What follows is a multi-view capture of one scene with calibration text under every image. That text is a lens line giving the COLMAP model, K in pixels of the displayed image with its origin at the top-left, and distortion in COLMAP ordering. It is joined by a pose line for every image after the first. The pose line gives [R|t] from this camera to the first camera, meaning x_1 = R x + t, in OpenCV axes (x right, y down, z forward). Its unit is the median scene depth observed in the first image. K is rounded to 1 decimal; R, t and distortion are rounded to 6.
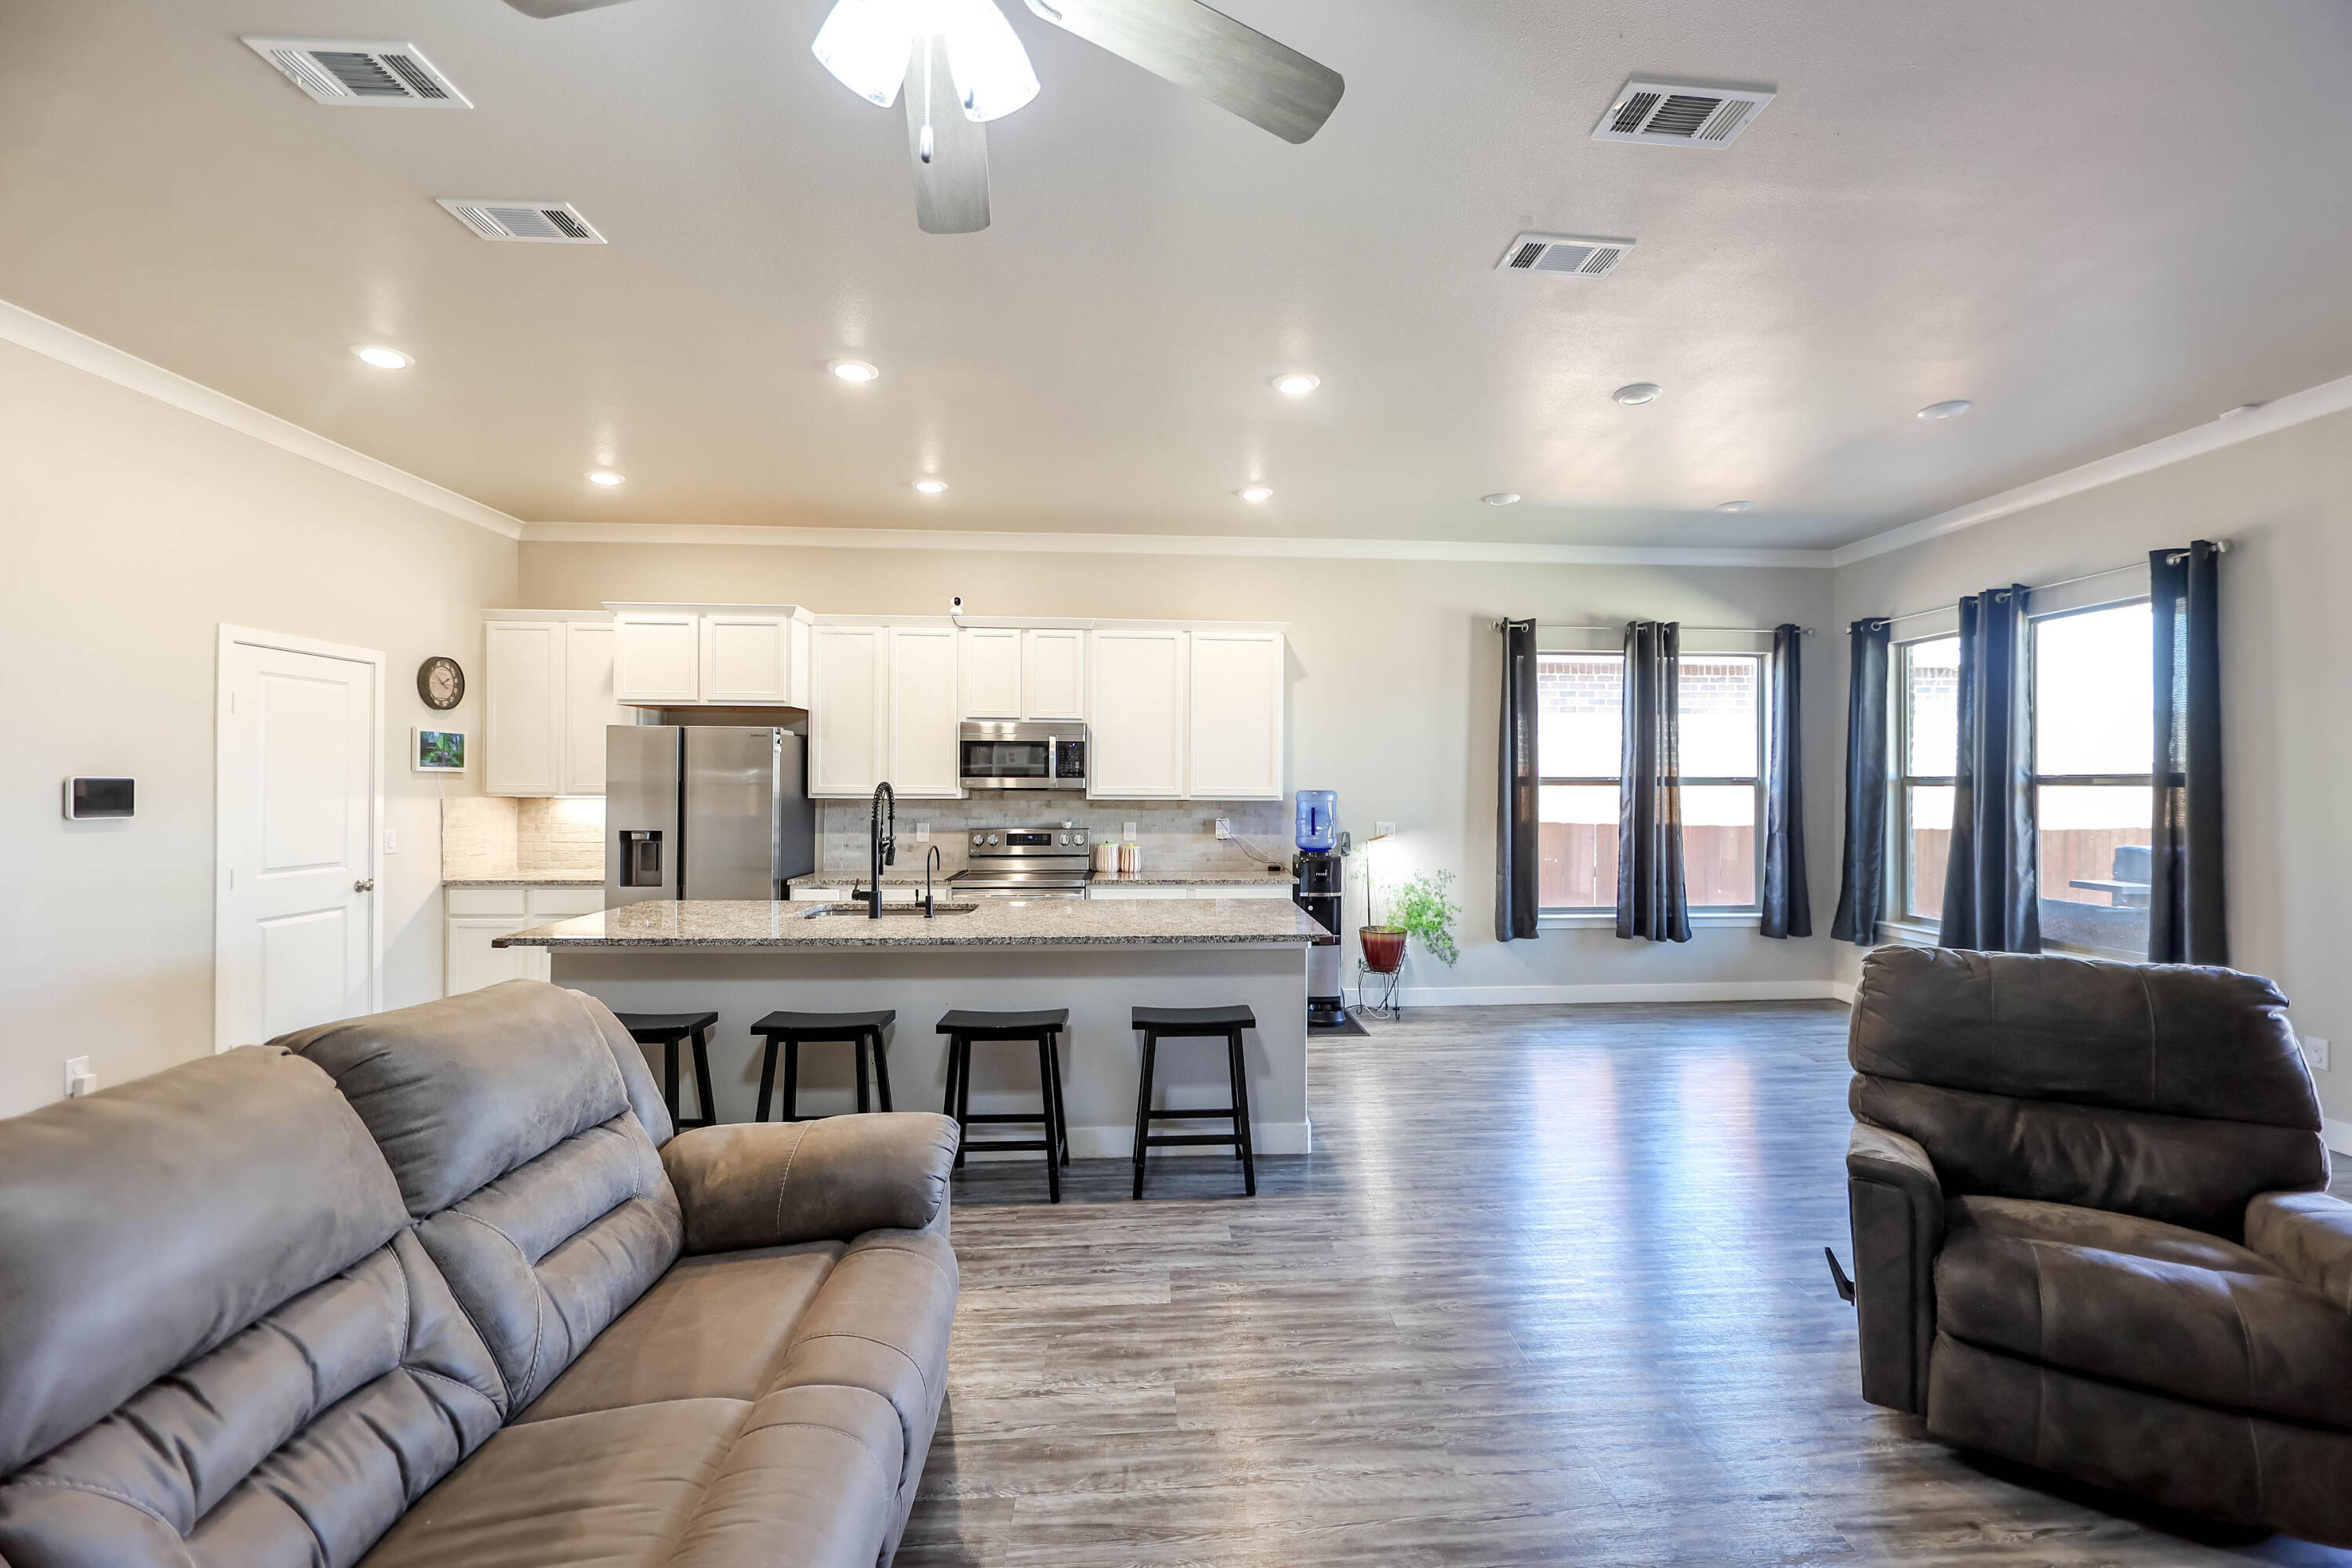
lens RADIAL K [[967.1, 0, 1213.5], [0, 967.1, 784.1], [0, 0, 1]] dist [-0.014953, 0.000252]
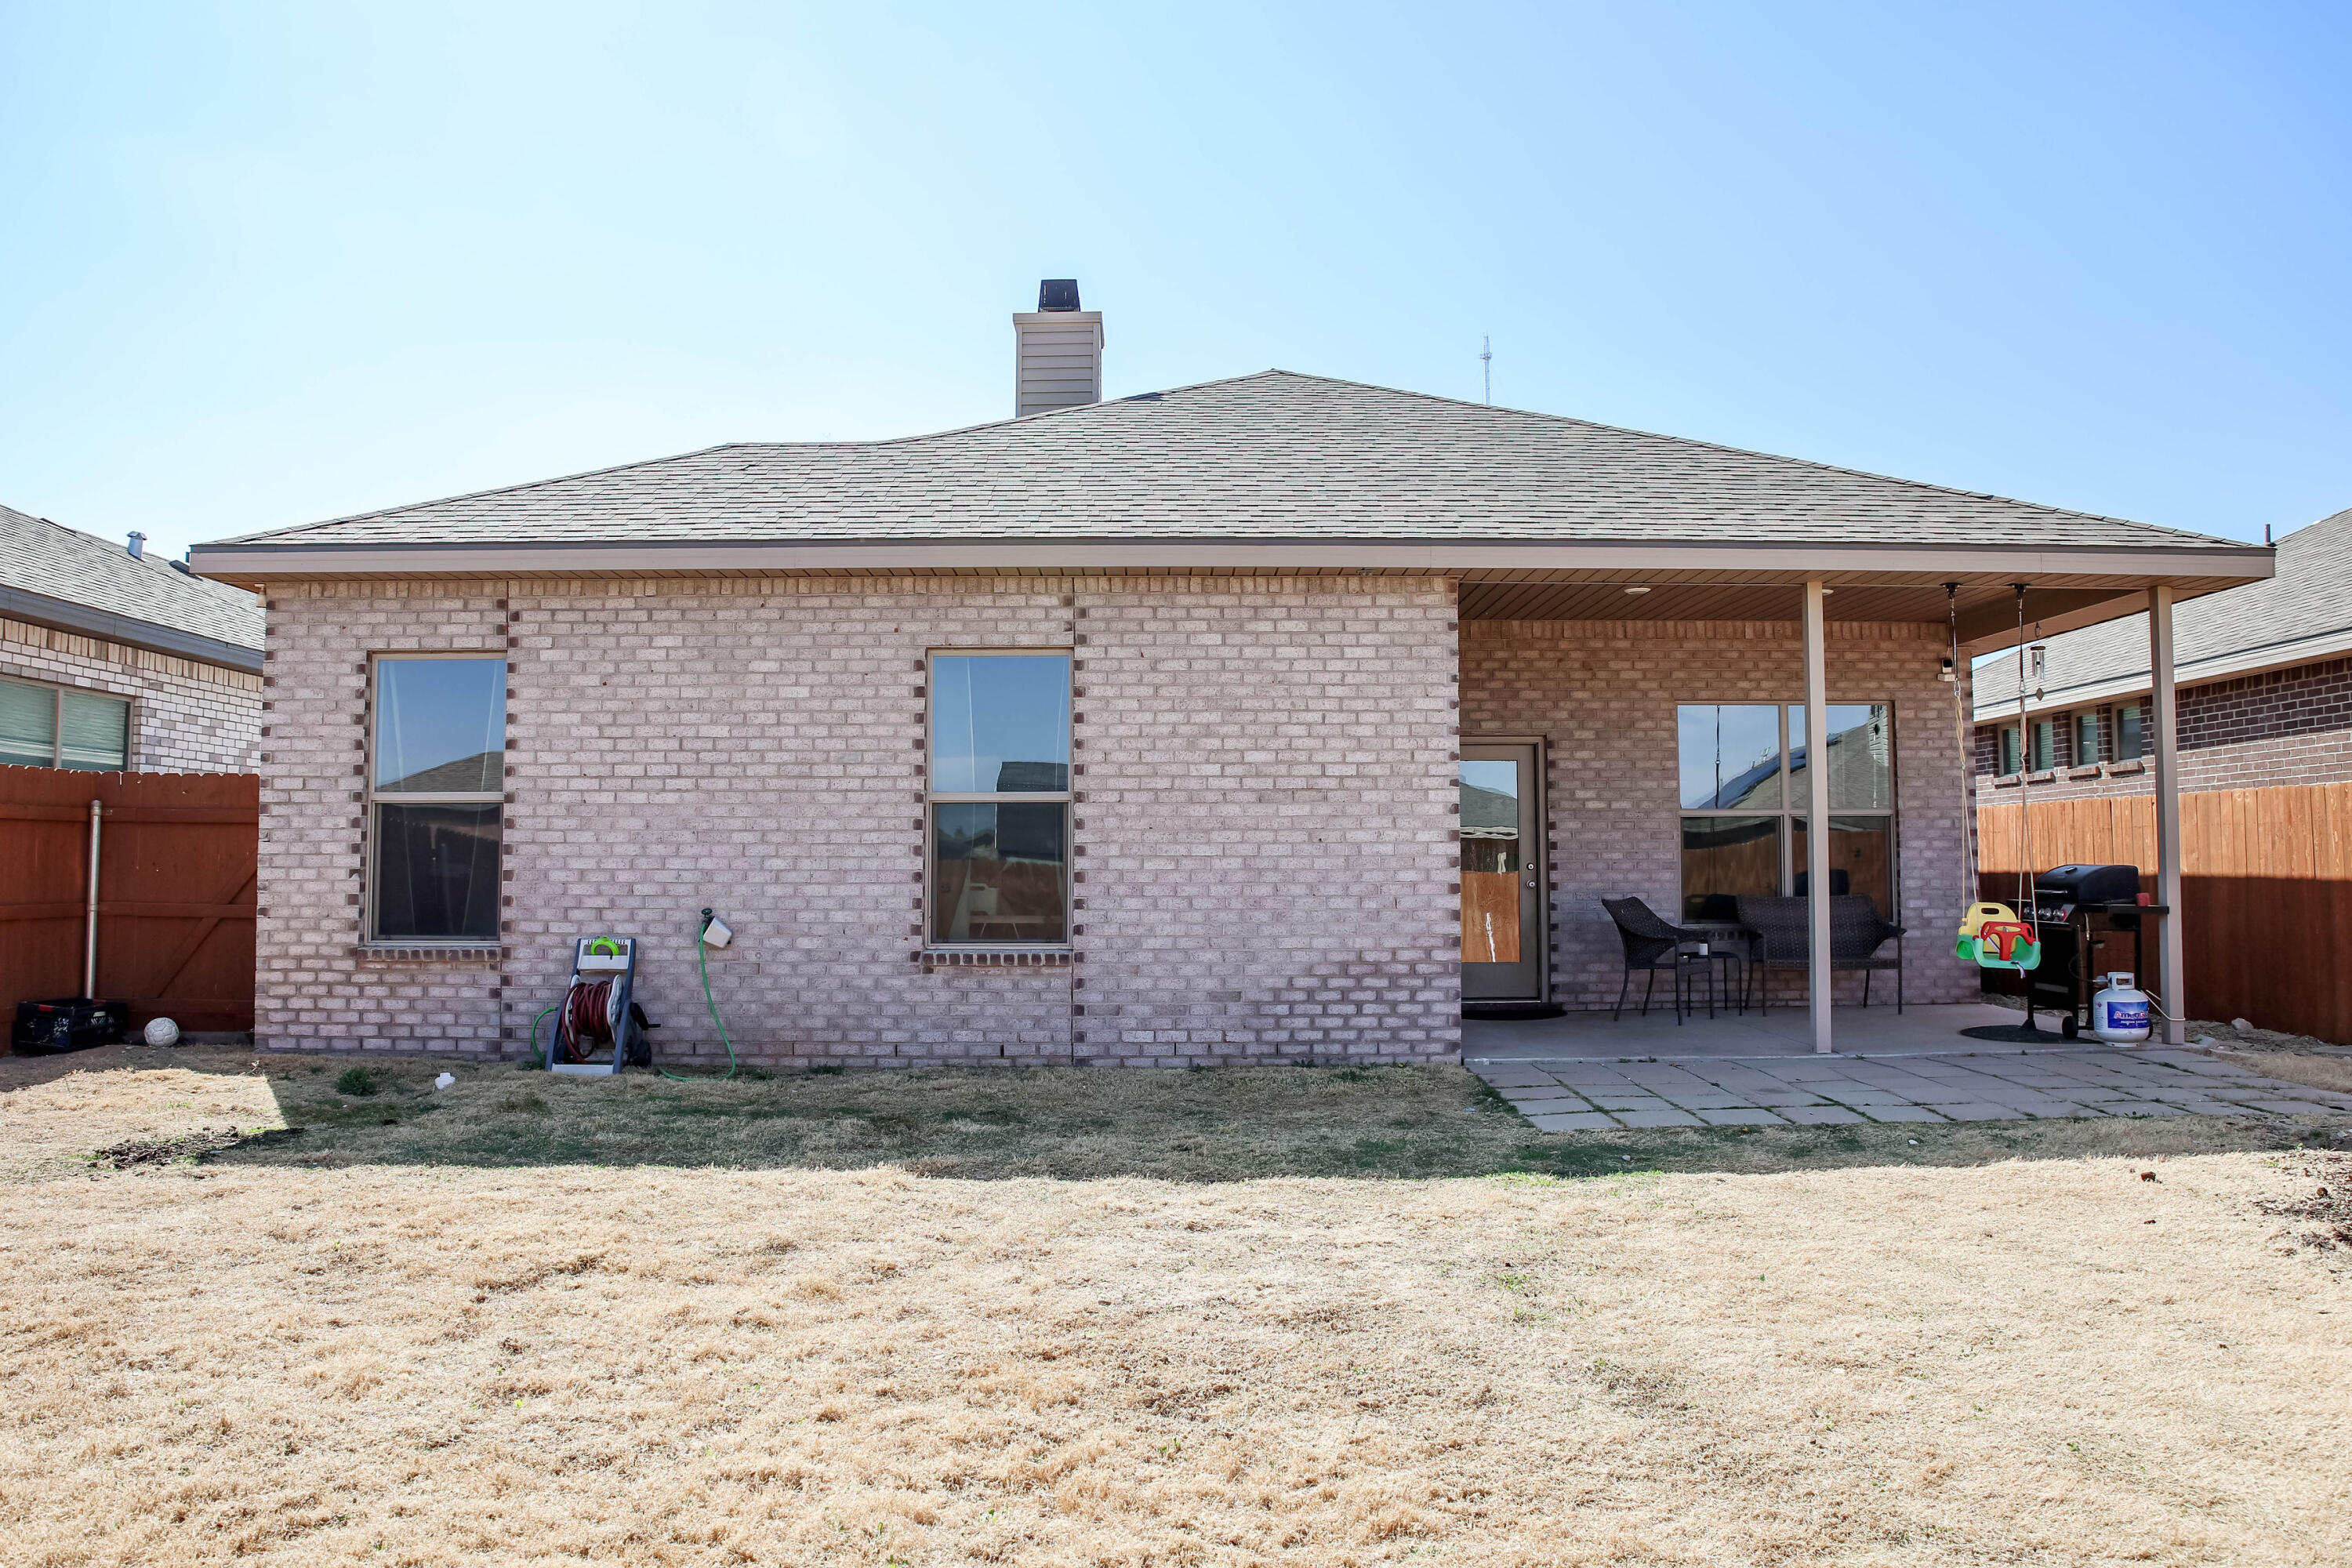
lens RADIAL K [[1603.4, 0, 1184.5], [0, 1603.4, 777.8], [0, 0, 1]] dist [-0.135135, 0.096498]
pose [[-0.067618, -0.061721, -0.995800, 2.812584], [0.003188, 0.998066, -0.062078, 0.076919], [0.997706, -0.007372, -0.067291, 0.216895]]
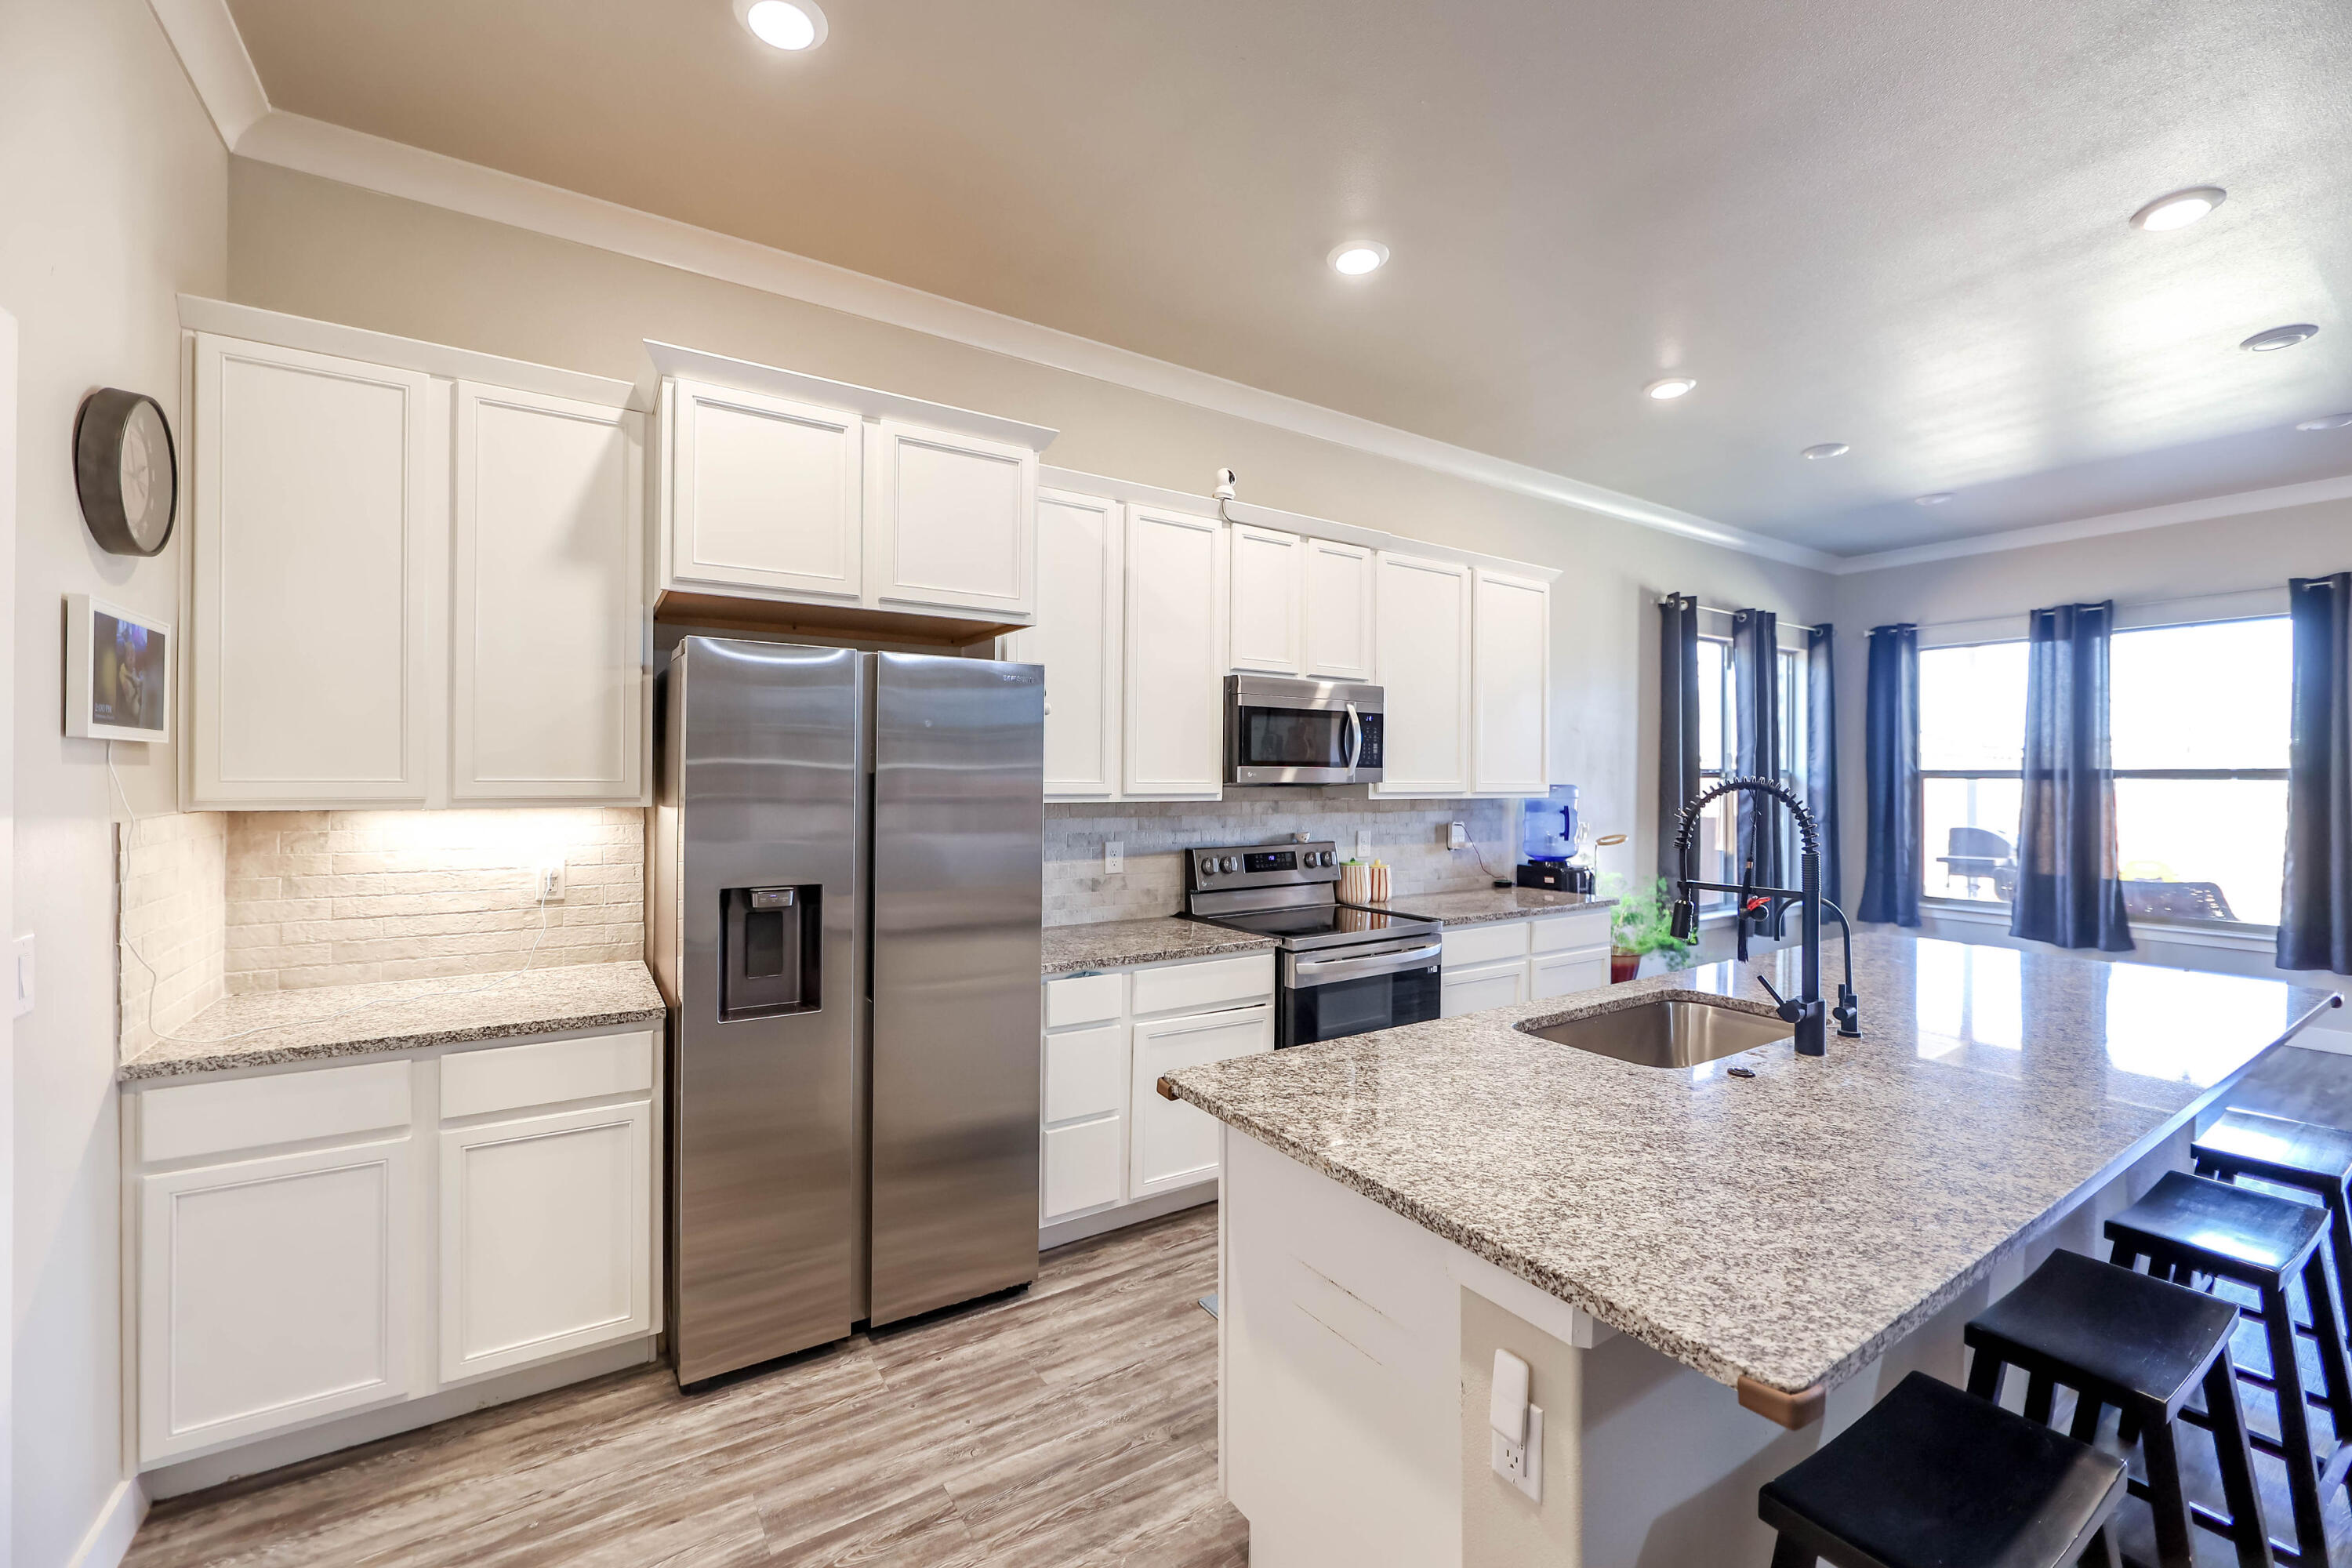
lens RADIAL K [[948.1, 0, 1164.7], [0, 948.1, 773.4], [0, 0, 1]] dist [-0.013092, 0.000284]
pose [[0.878312, 0.001293, 0.478086, -0.556993], [-0.001177, 0.999999, -0.000541, -0.001806], [-0.478087, -0.000087, 0.878313, 0.469976]]
